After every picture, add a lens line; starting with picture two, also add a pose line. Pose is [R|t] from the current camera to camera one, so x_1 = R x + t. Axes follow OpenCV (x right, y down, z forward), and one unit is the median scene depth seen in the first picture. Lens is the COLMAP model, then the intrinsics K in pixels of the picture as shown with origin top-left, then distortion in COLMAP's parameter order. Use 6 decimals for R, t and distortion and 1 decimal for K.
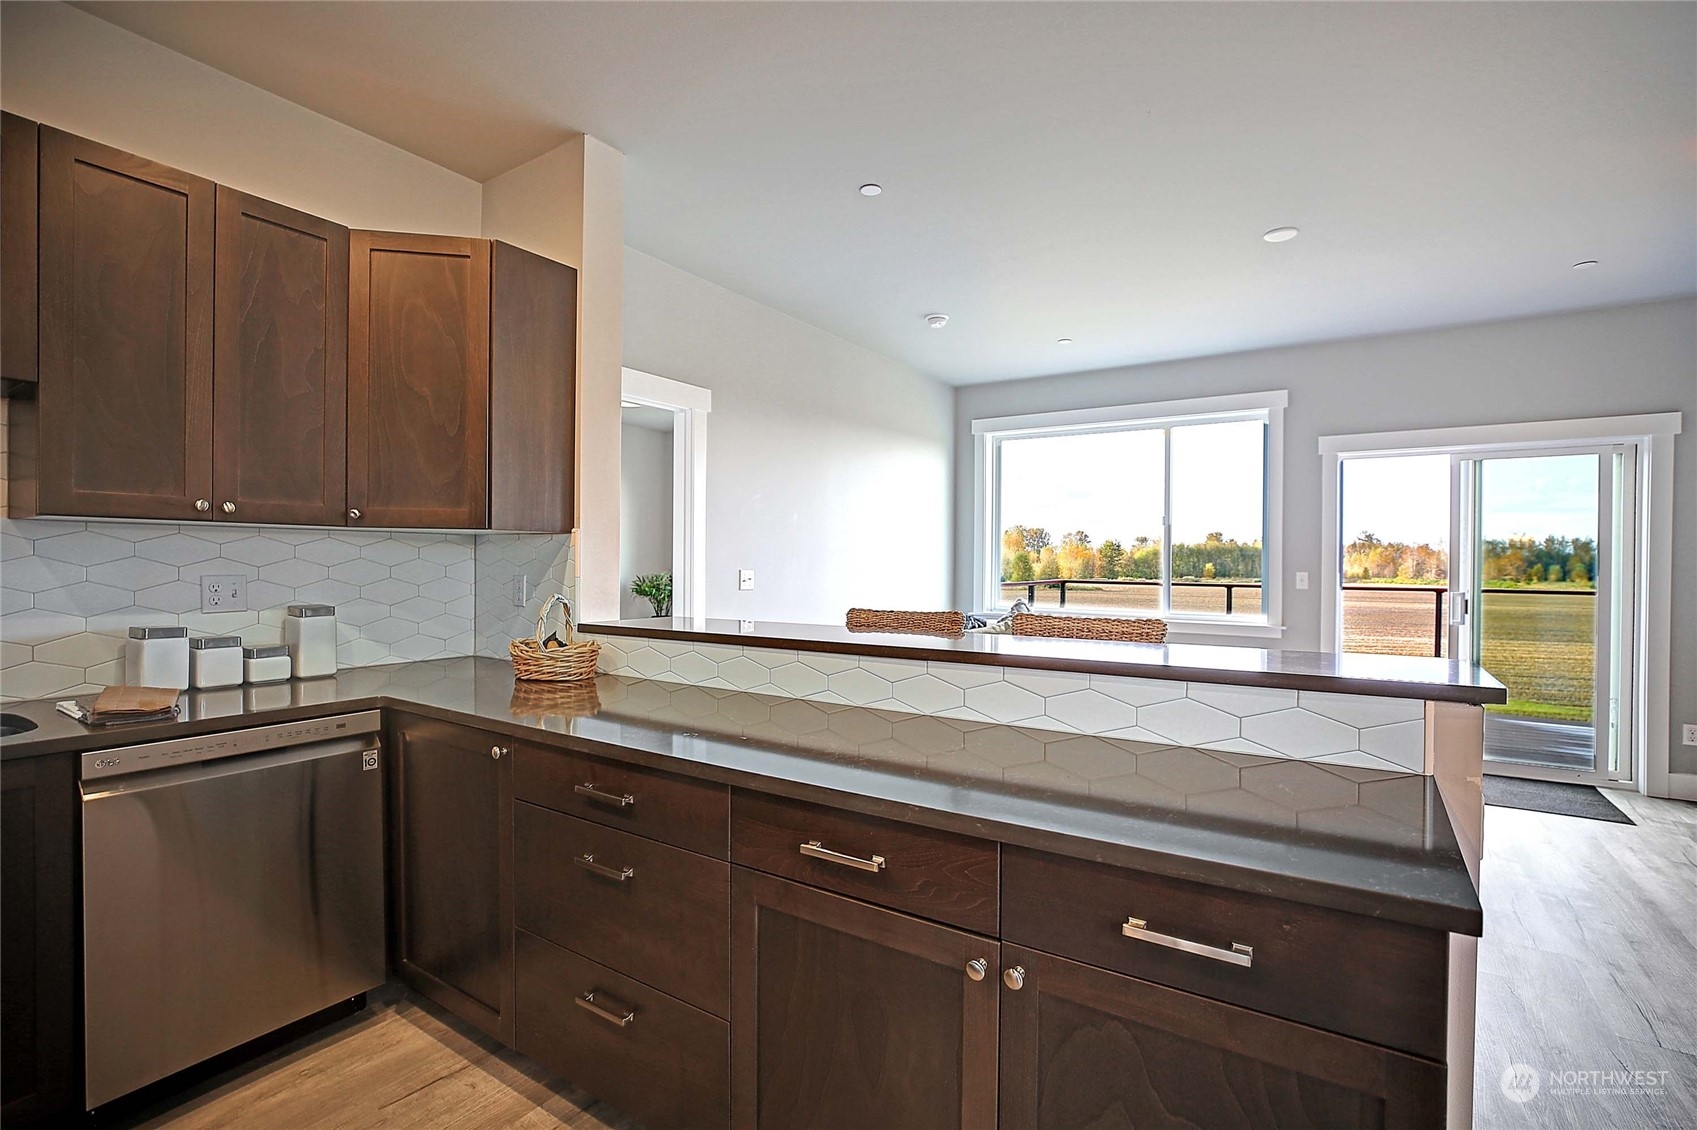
lens RADIAL K [[777.3, 0, 855.3], [0, 777.3, 567.1], [0, 0, 1]] dist [-0.032782, 0.013505]
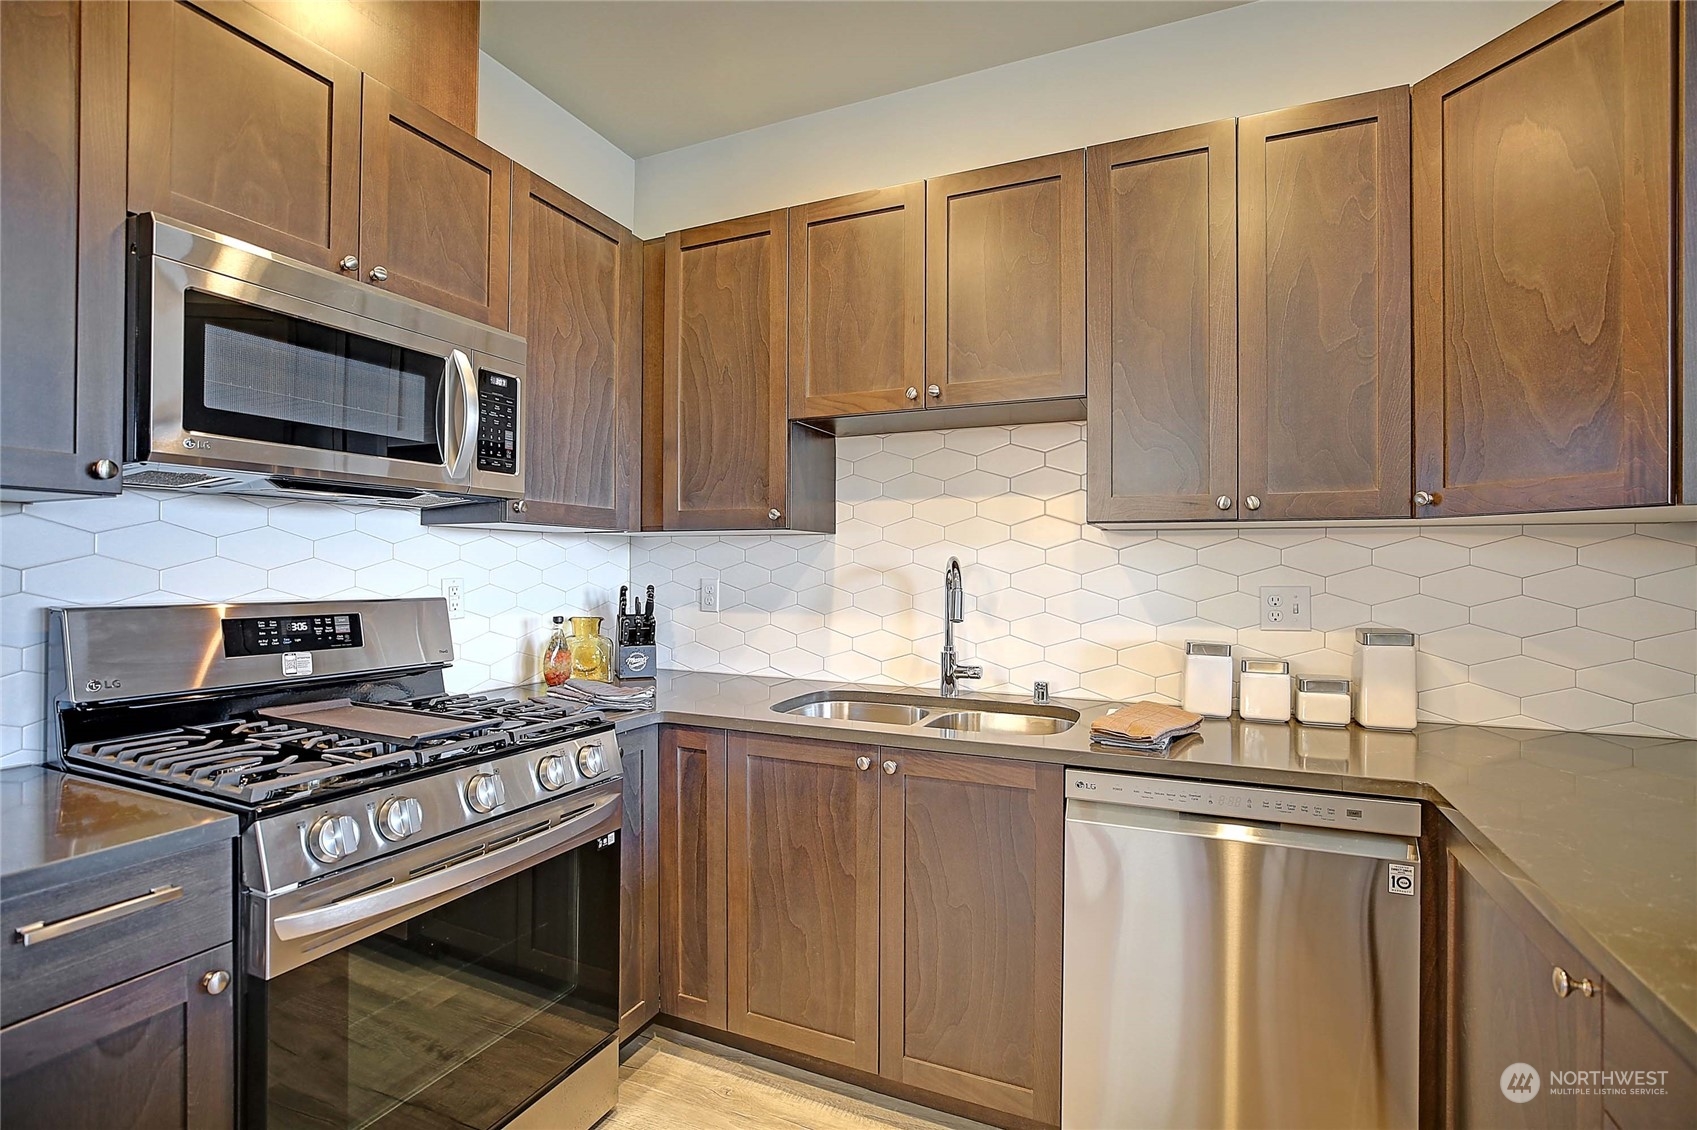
lens RADIAL K [[777.3, 0, 855.3], [0, 777.3, 567.1], [0, 0, 1]] dist [-0.032782, 0.013505]
pose [[0.162428, -0.008375, -0.986685, -0.067517], [-0.010575, 0.999892, -0.010228, 0.003219], [0.986664, 0.012096, 0.162322, 0.389414]]
